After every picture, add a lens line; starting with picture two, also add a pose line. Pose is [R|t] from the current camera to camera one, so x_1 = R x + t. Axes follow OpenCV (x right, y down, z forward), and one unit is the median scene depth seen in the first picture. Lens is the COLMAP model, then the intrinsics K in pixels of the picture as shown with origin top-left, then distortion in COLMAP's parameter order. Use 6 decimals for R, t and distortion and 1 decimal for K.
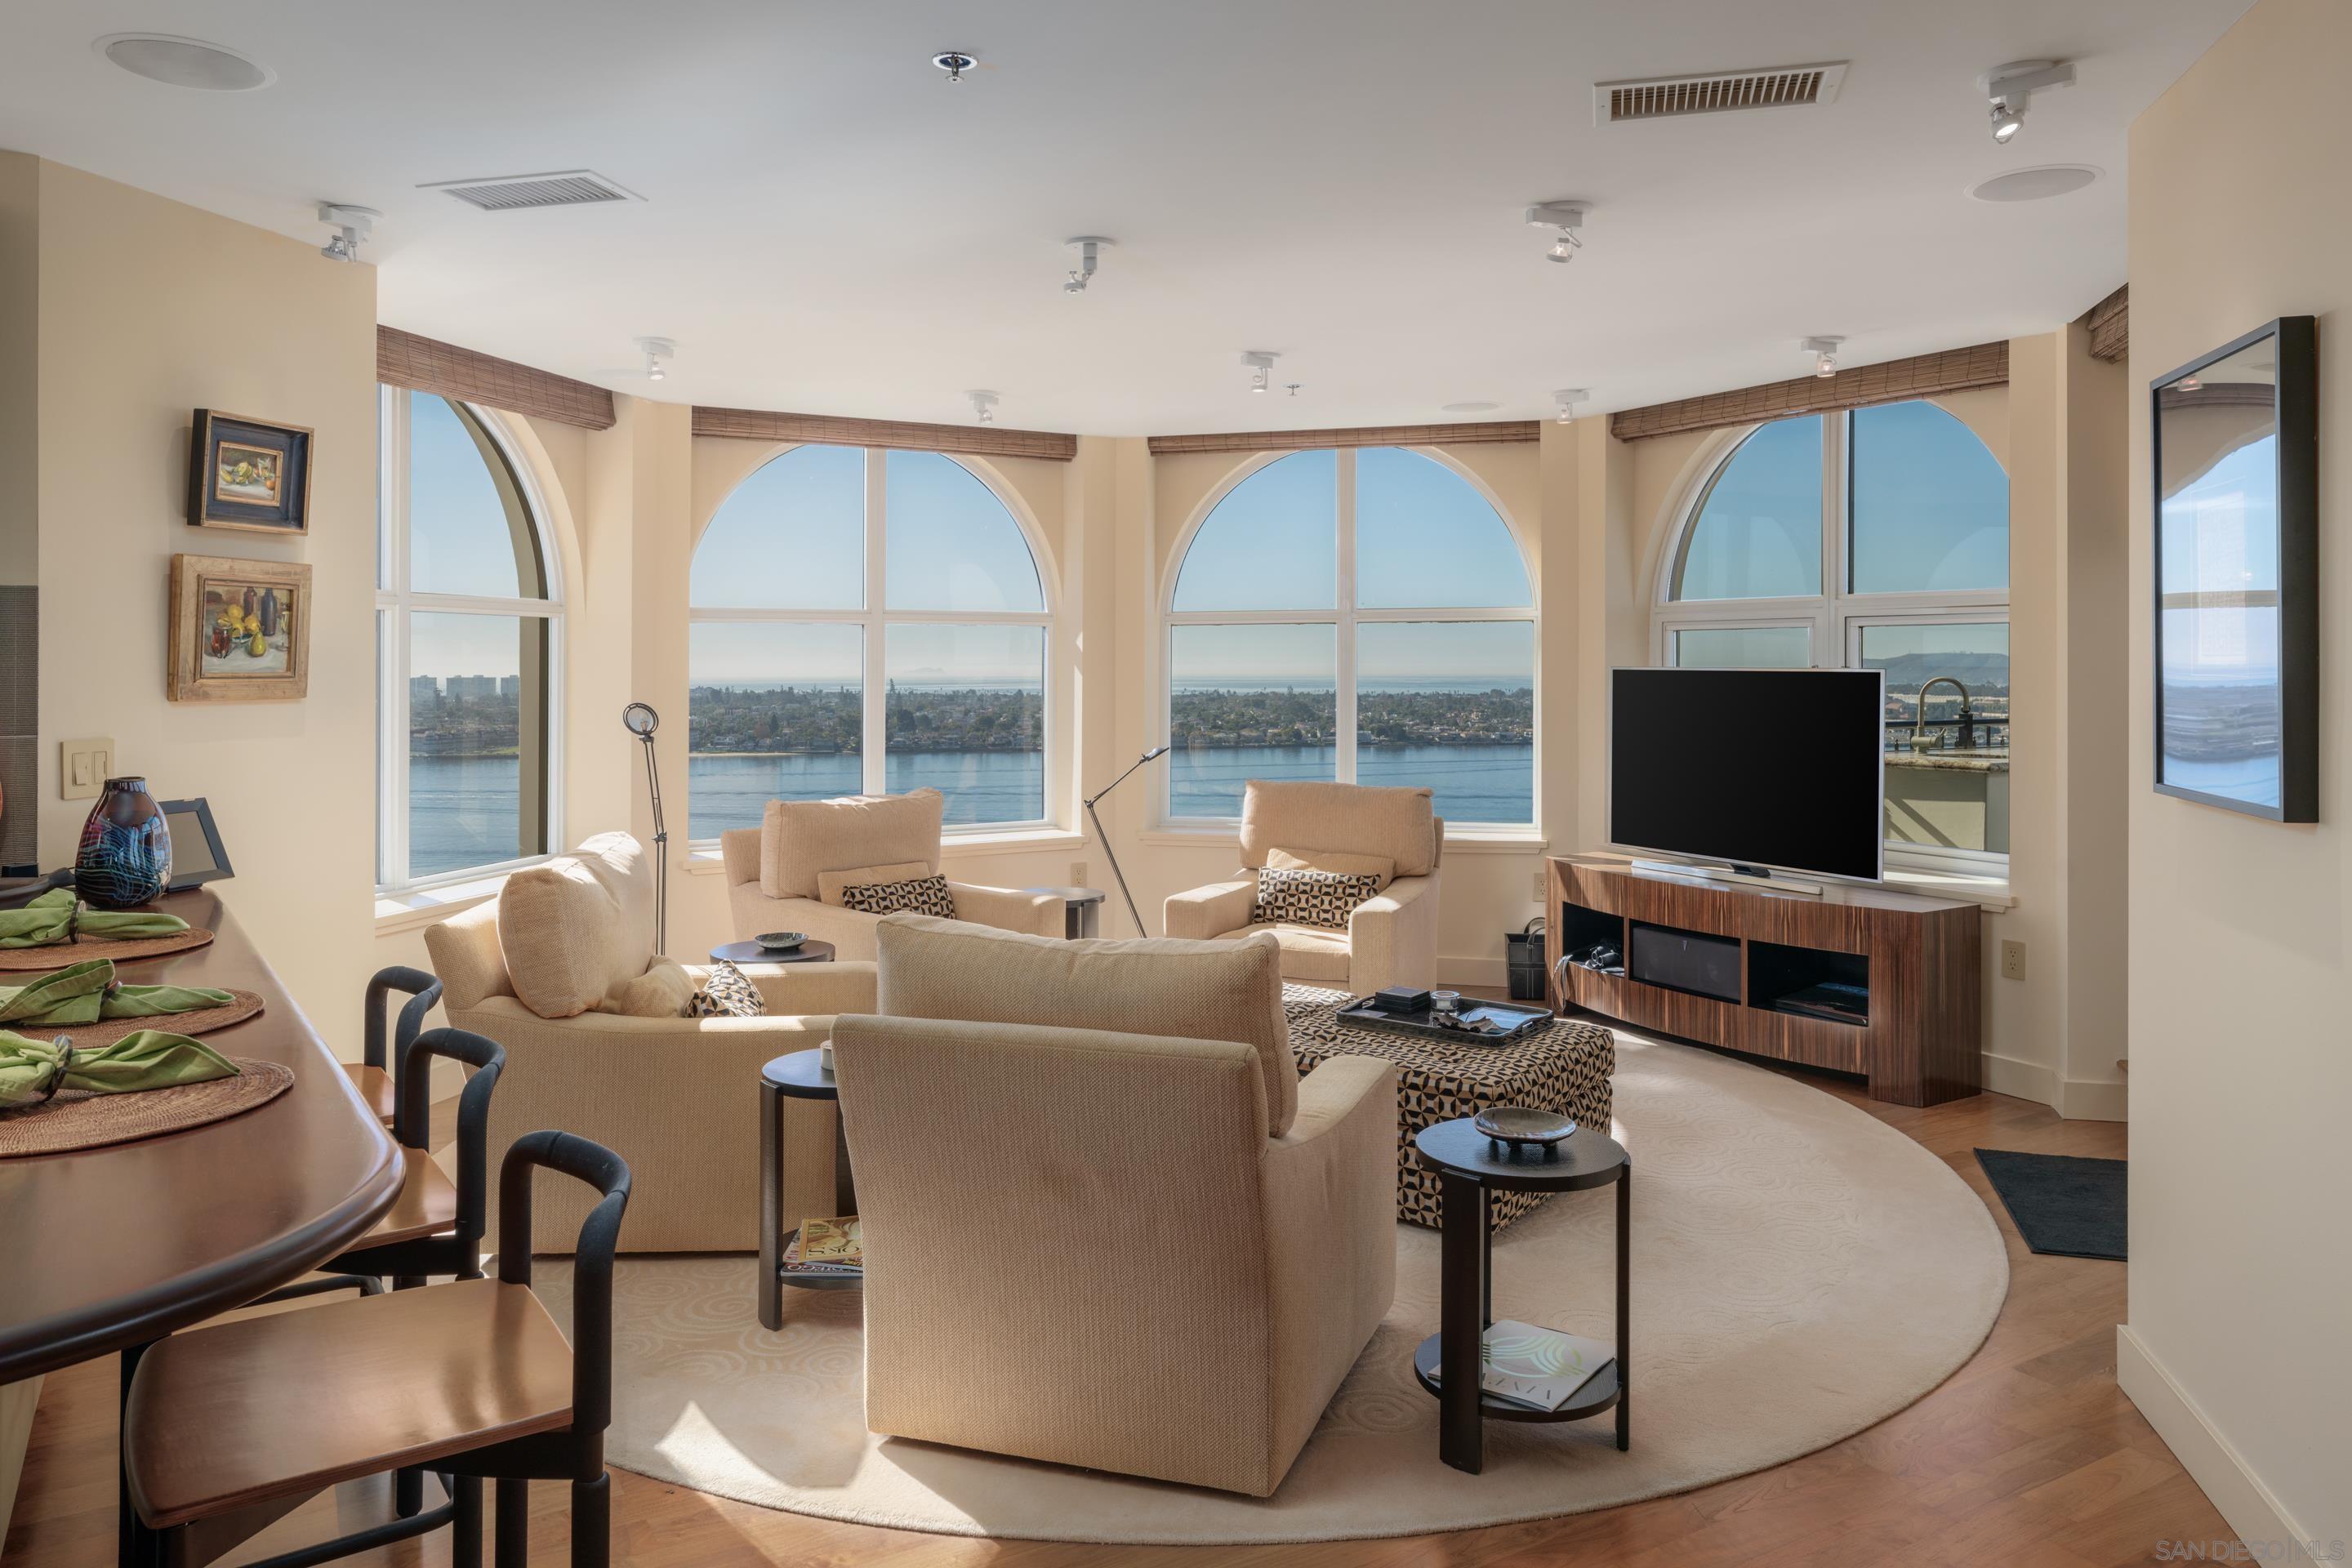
lens RADIAL K [[1602.3, 0, 1180.8], [0, 1602.3, 651.2], [0, 0, 1]] dist [-0.002447, -0.002361]
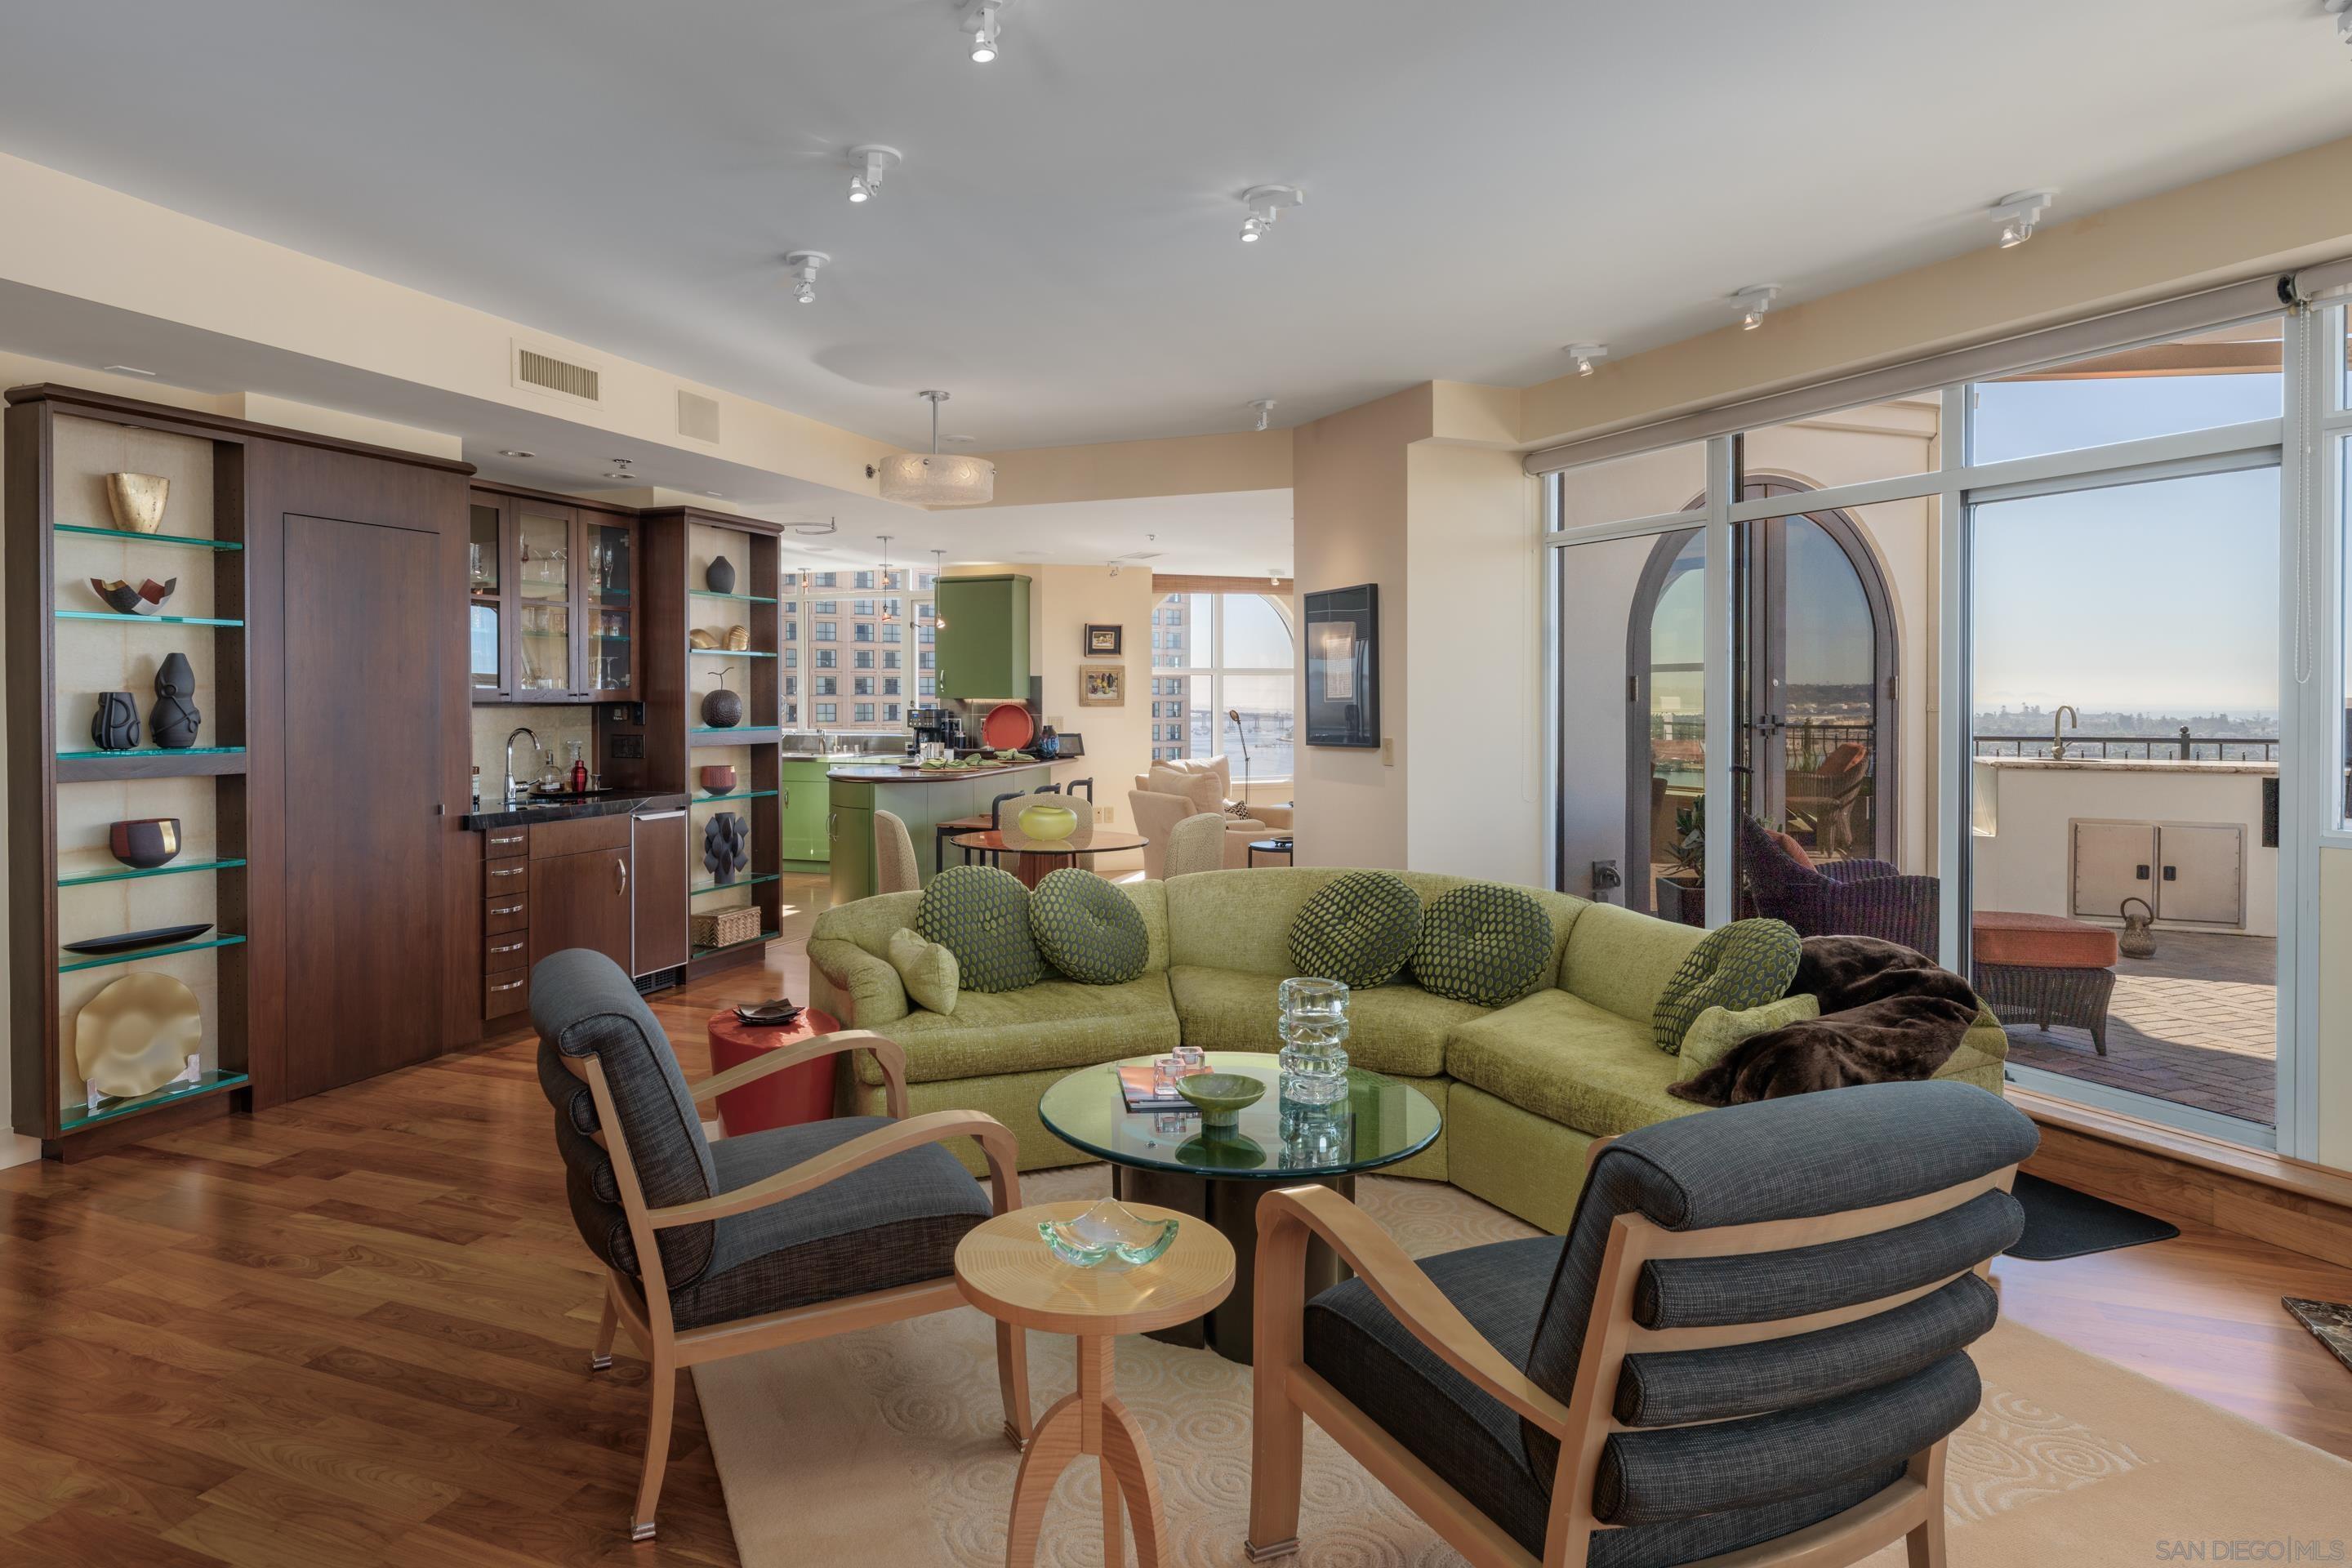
lens RADIAL K [[1360.5, 0, 1100.6], [0, 1360.5, 708.8], [0, 0, 1]] dist [0.014832, -0.000030]
pose [[0.606944, 0.009428, -0.794689, 1.267181], [0.007983, 0.999807, 0.017958, -0.012336], [0.794705, -0.017244, 0.606751, -0.563448]]
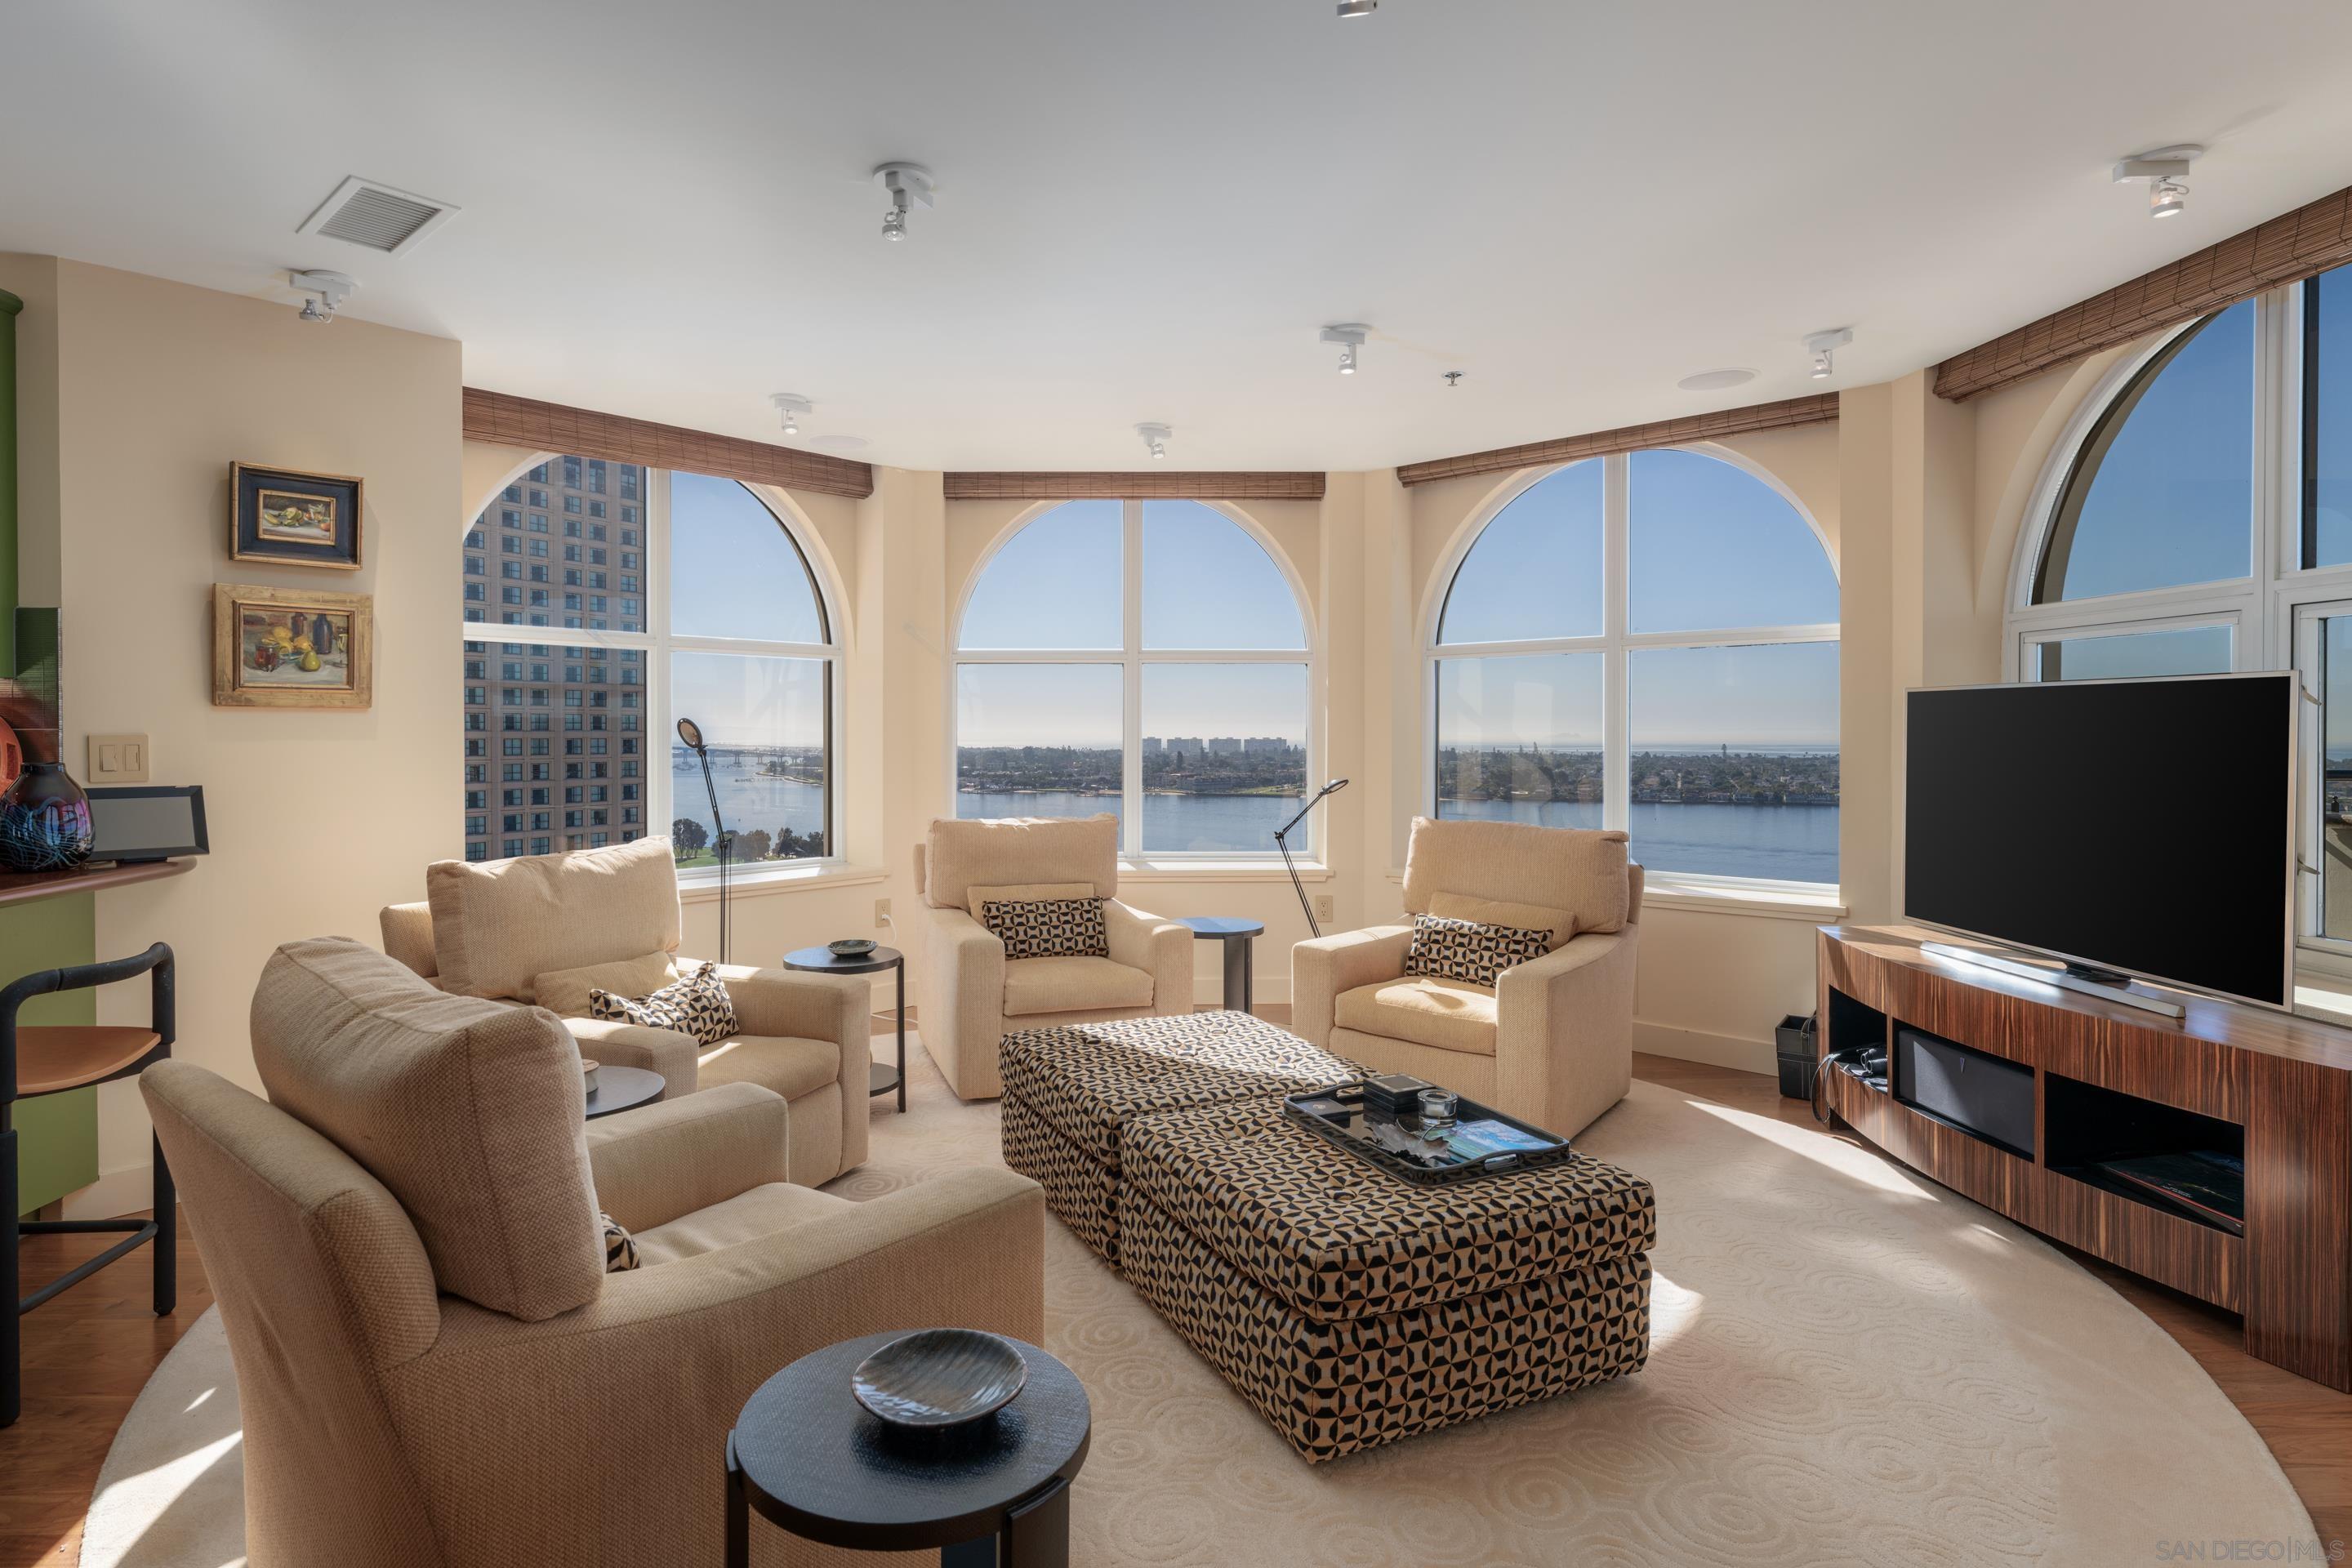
lens RADIAL K [[1226.2, 0, 1093.6], [0, 1226.2, 741.2], [0, 0, 1]] dist [-0.003861, -0.000160]
pose [[0.866767, 0.006265, -0.498675, 0.284466], [0.002266, 0.999861, 0.016501, 0.030946], [0.498709, -0.015433, 0.866632, 0.372405]]
